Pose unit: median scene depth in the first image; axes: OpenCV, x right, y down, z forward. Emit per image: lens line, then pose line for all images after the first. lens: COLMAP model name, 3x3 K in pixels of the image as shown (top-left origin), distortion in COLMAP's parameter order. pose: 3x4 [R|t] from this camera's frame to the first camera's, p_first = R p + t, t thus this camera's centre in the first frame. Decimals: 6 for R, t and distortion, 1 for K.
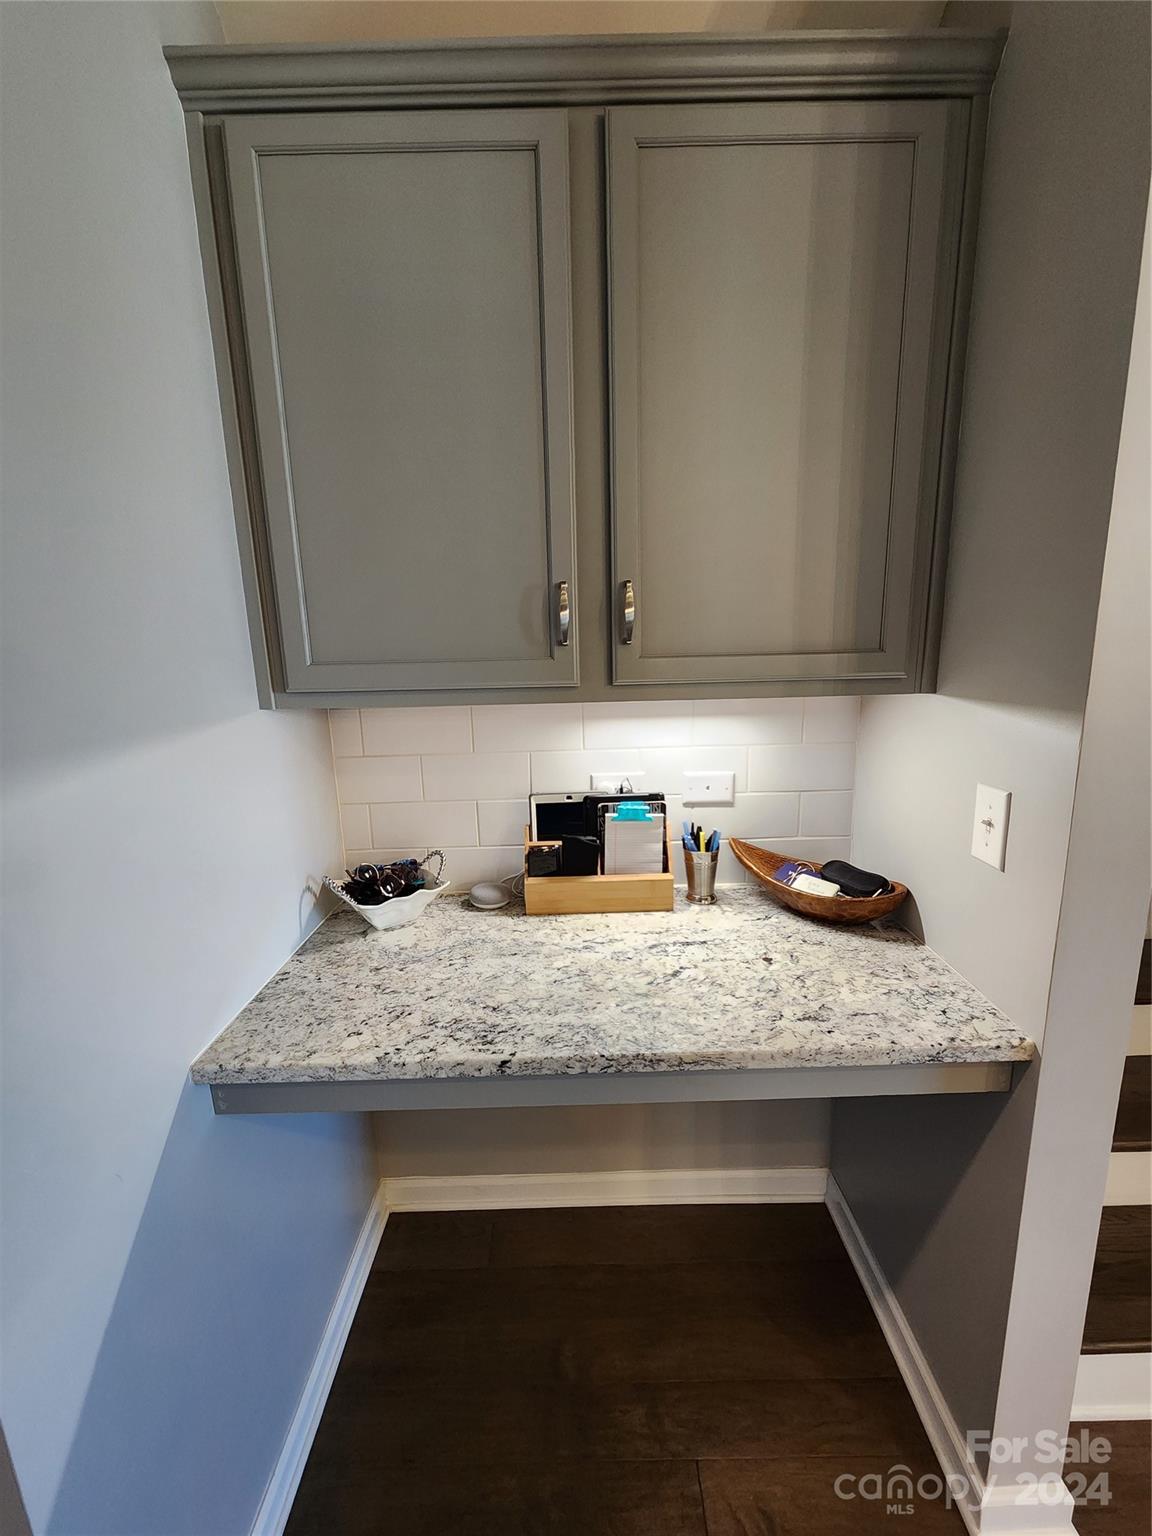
lens RADIAL K [[639.5, 0, 576.0], [0, 639.5, 768.0], [0, 0, 1]] dist [0.005141, -0.003913]
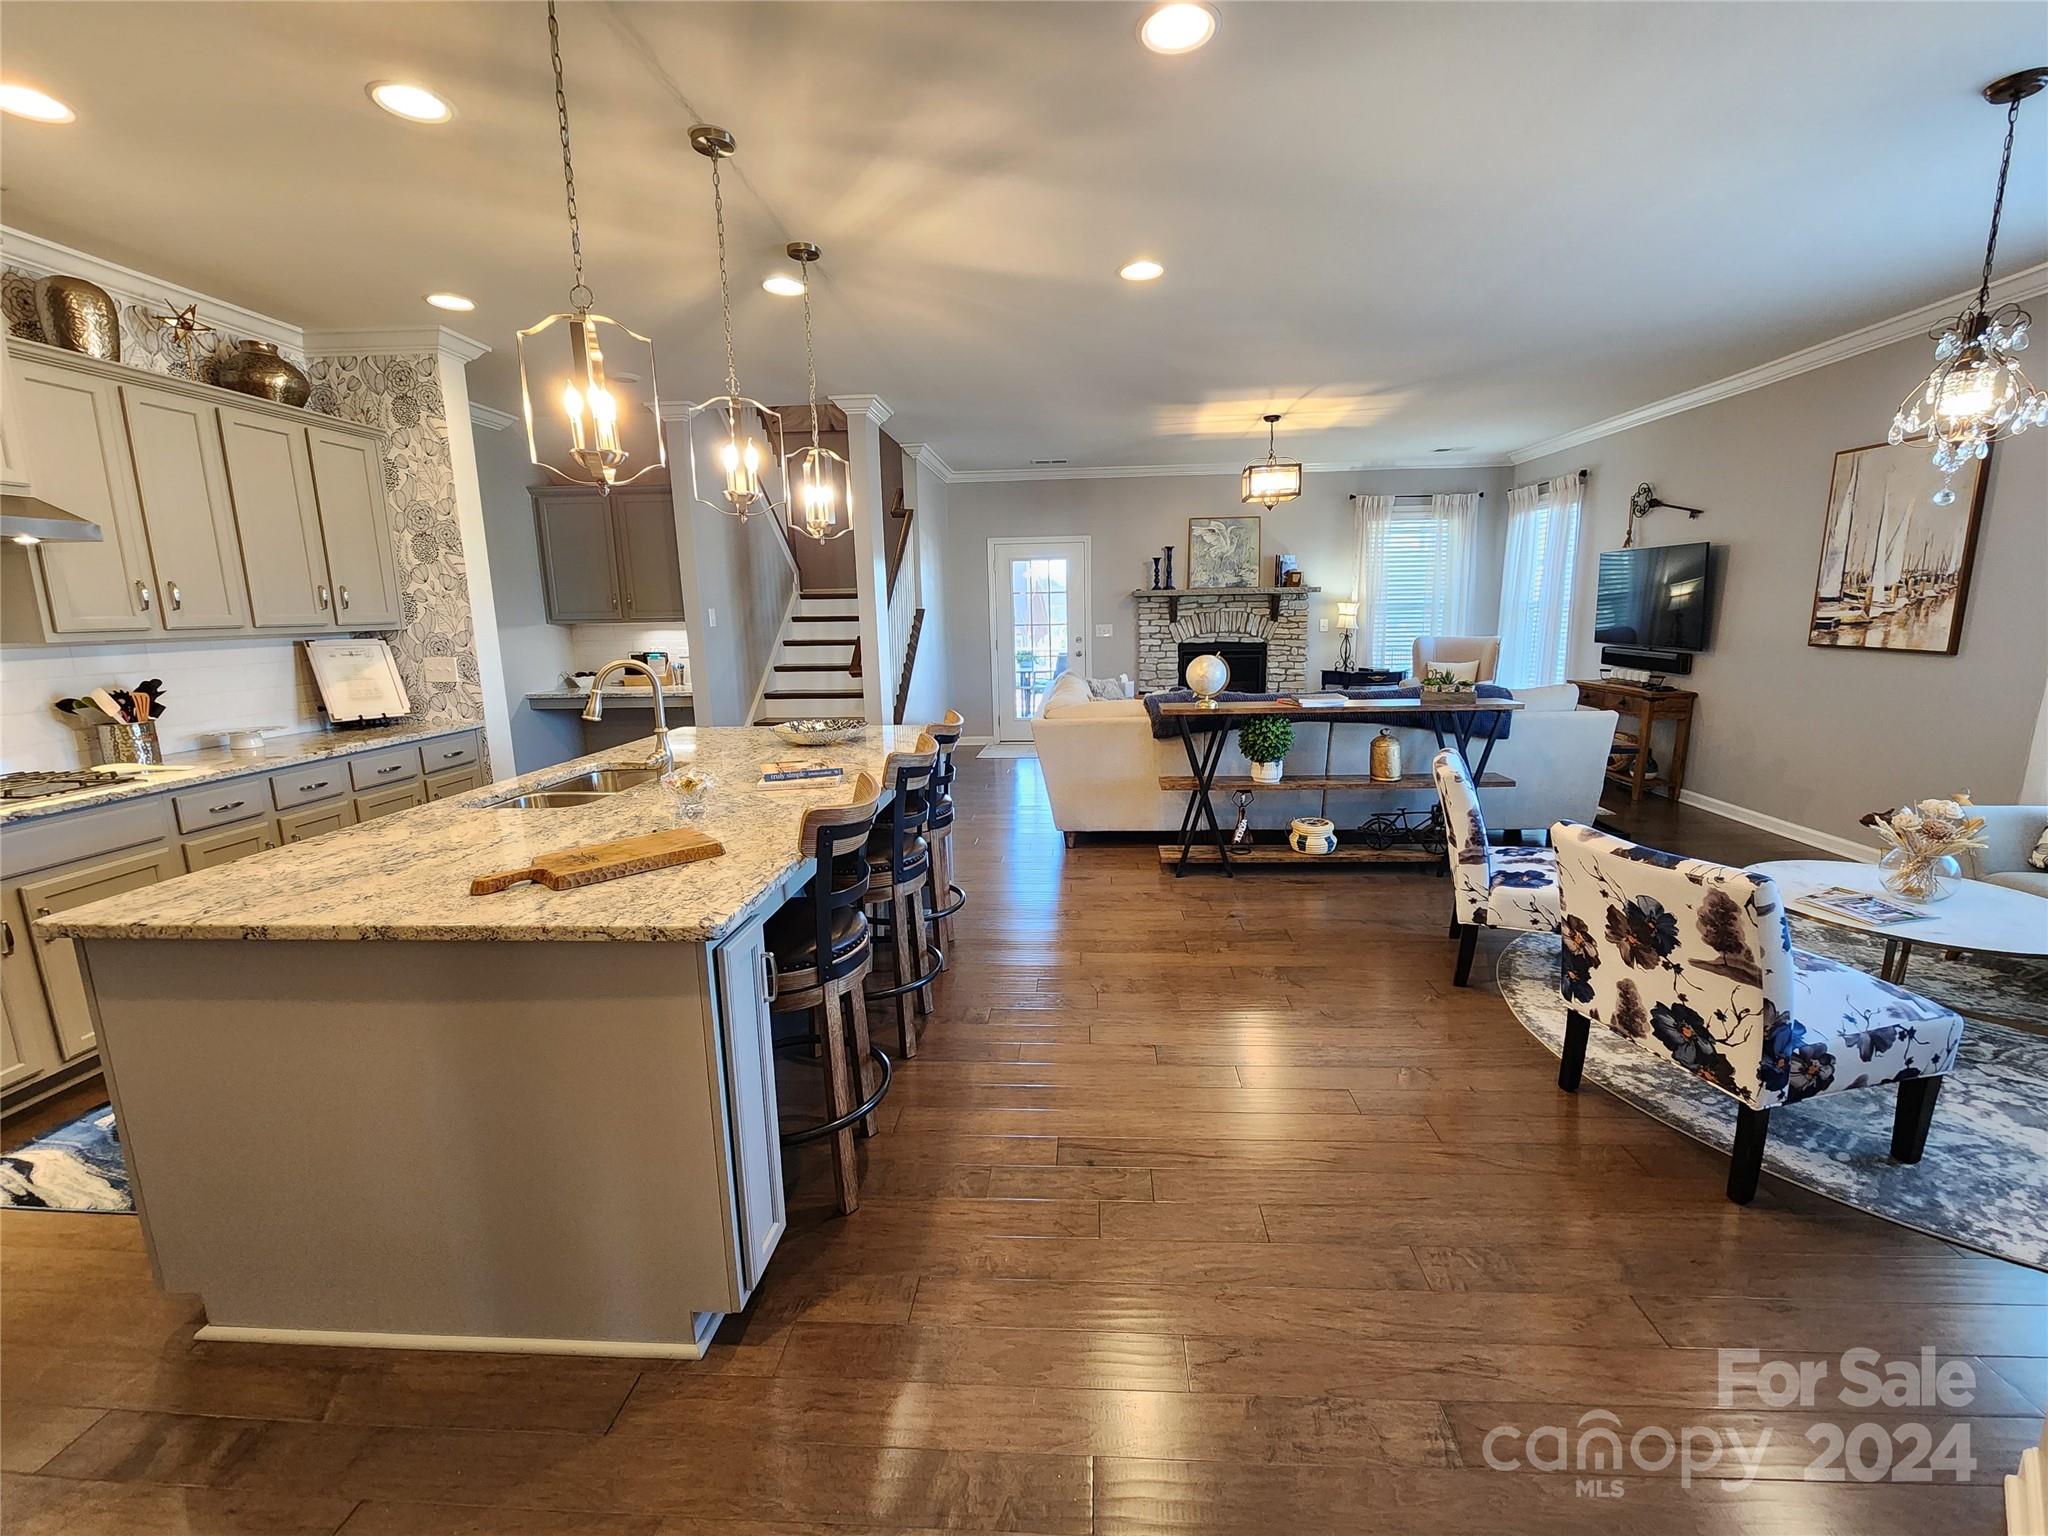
lens RADIAL K [[852.6, 0, 1037.6], [0, 852.6, 761.6], [0, 0, 1]] dist [0.005141, -0.003913]
pose [[0.997758, 0.020898, -0.063573, 2.429640], [-0.021775, 0.999677, -0.013136, 0.641337], [0.063278, 0.014491, 0.997891, -3.426240]]
